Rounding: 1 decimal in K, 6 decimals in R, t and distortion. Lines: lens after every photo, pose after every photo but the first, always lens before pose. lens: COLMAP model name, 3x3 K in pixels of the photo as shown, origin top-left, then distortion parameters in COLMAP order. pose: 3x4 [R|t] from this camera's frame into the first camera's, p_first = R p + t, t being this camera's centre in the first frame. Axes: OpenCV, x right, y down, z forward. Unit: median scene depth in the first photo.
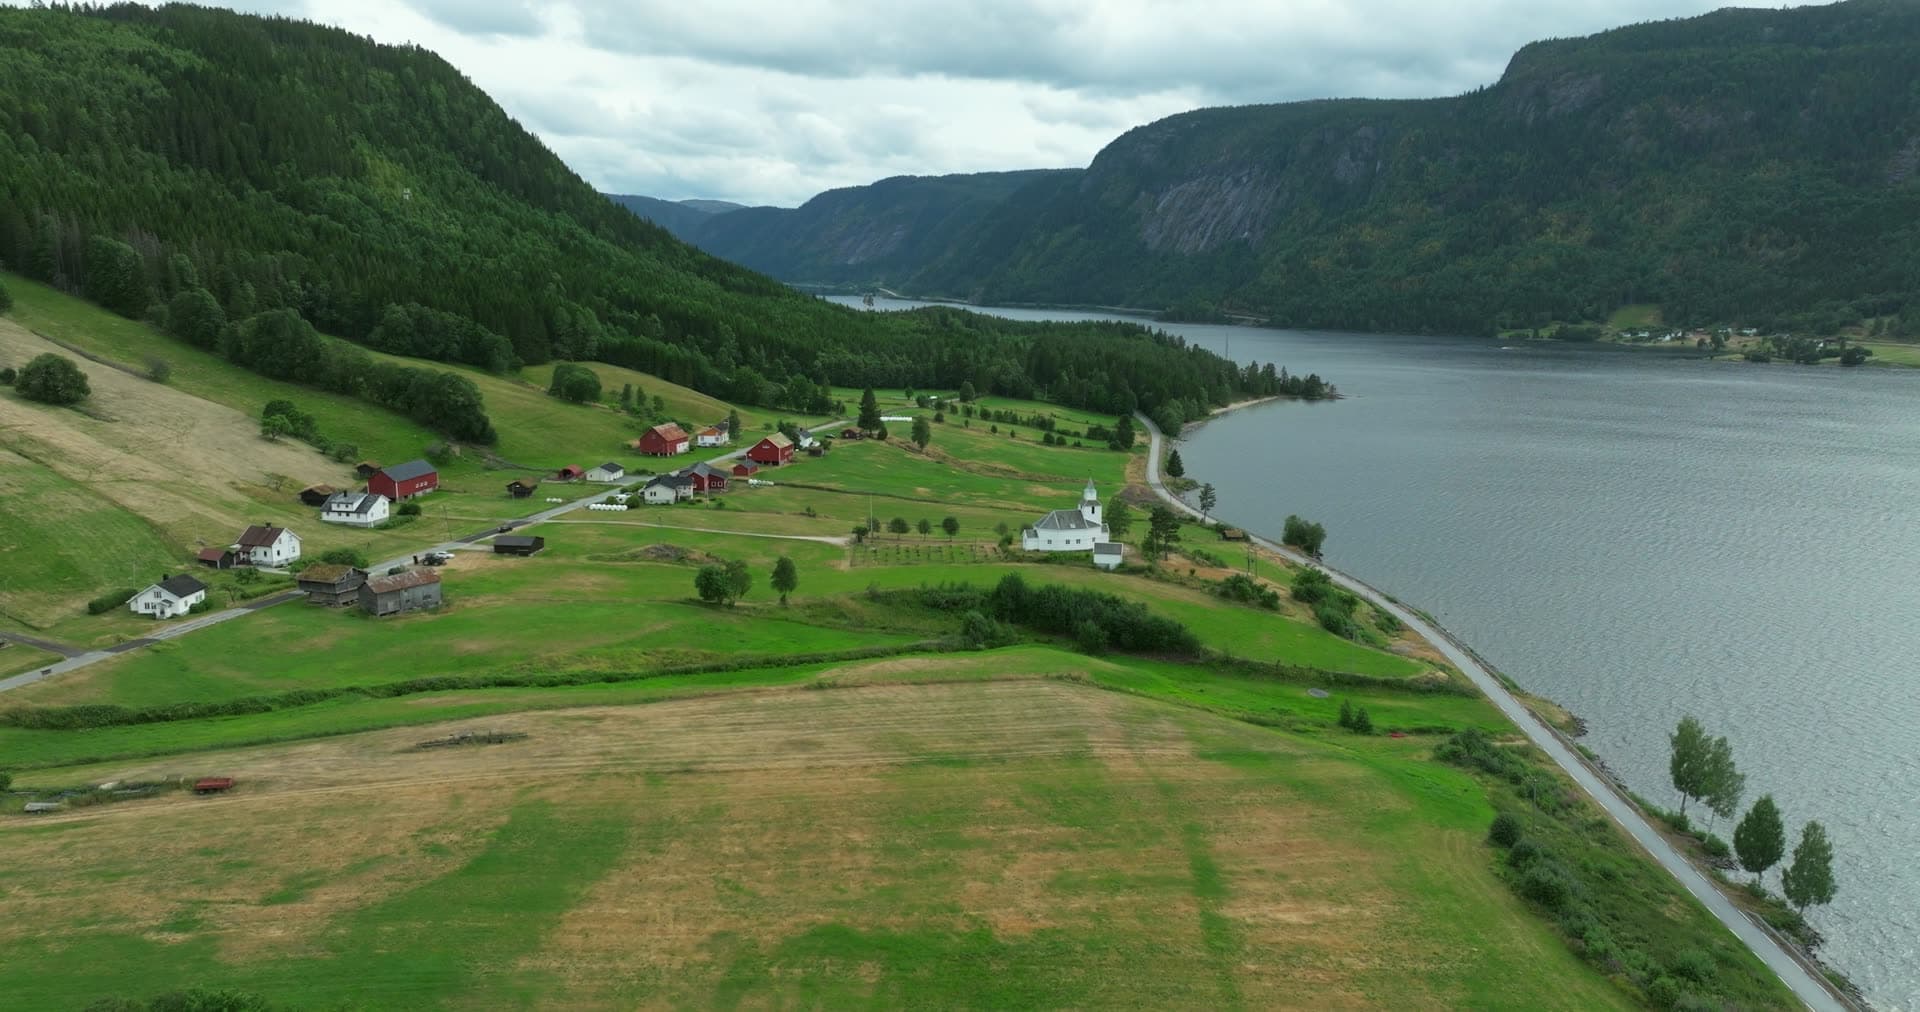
lens RADIAL K [[1354.1, 0, 960.4], [0, 1354.1, 506.9], [0, 0, 1]] dist [-0.007625, 0.025710]
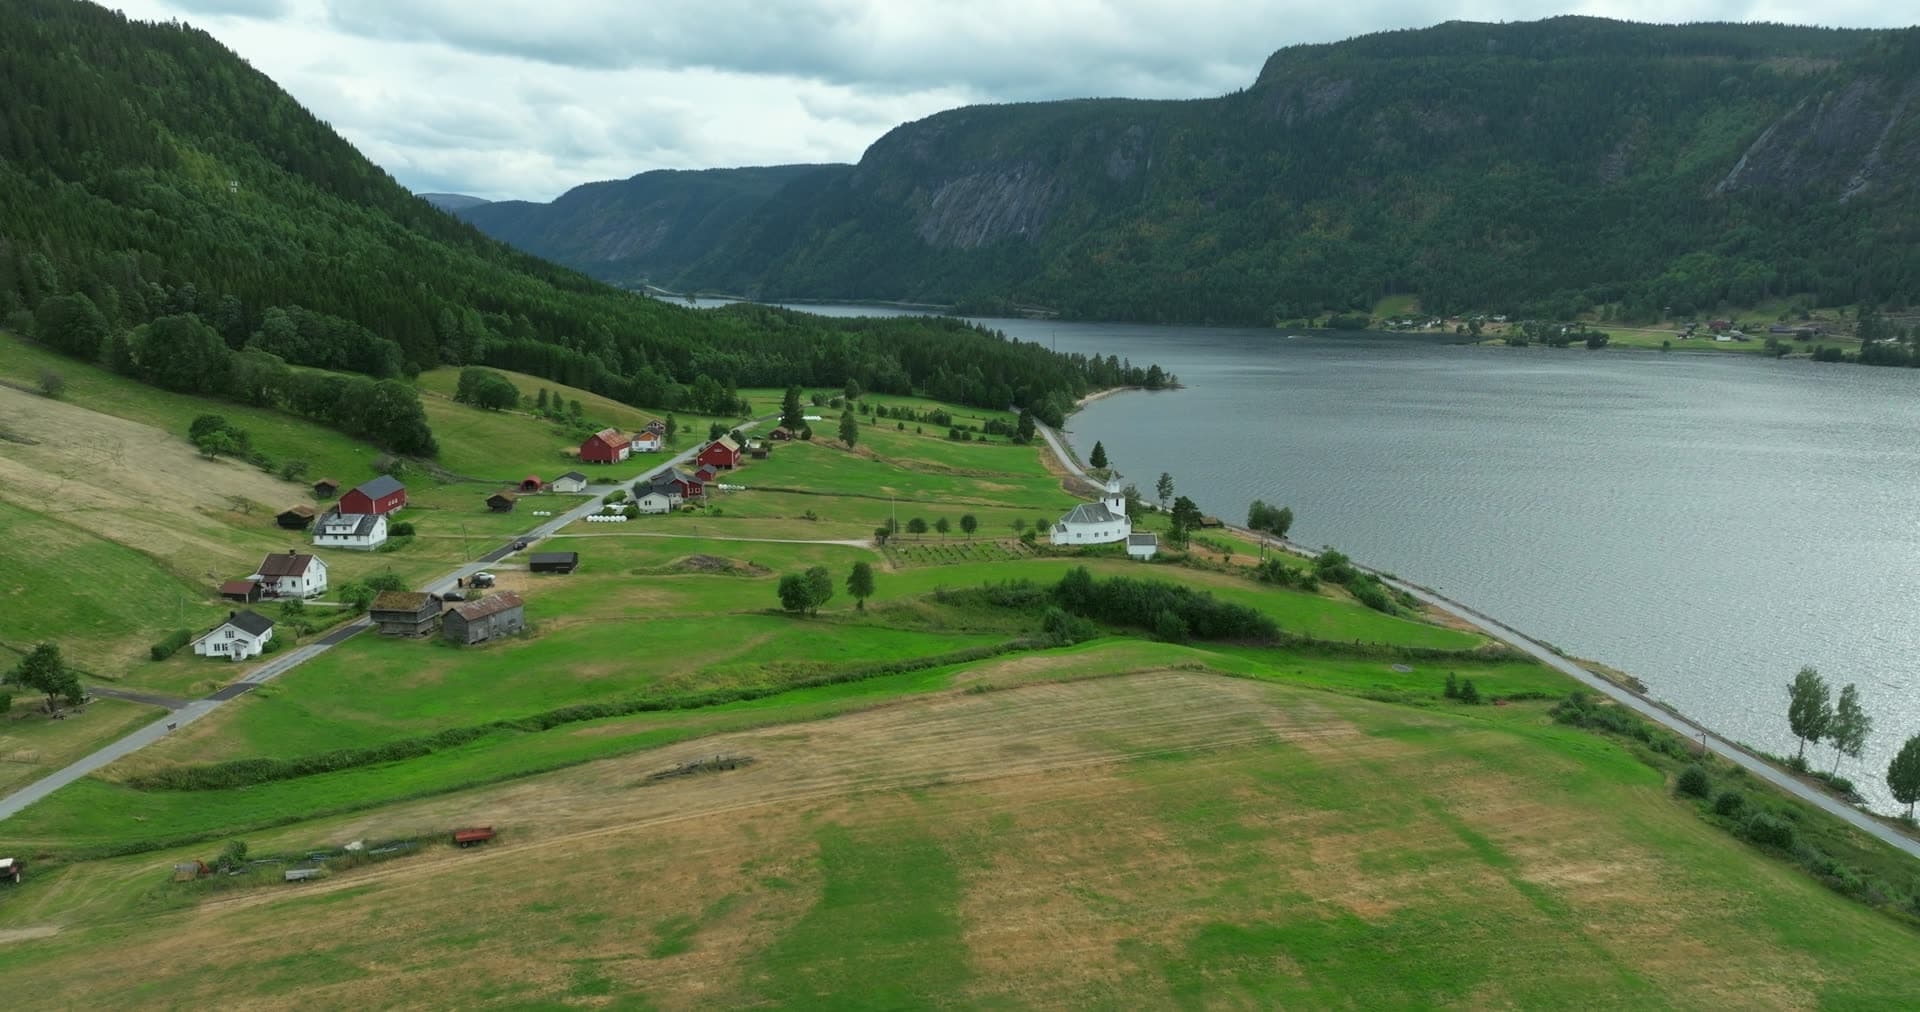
lens RADIAL K [[1354.1, 0, 962.5], [0, 1354.1, 508.0], [0, 0, 1]] dist [-0.007625, 0.025710]
pose [[0.983434, -0.037986, 0.177240, -0.102322], [0.037269, 0.999278, 0.007372, -0.002773], [-0.177392, -0.000644, 0.984140, 0.011449]]
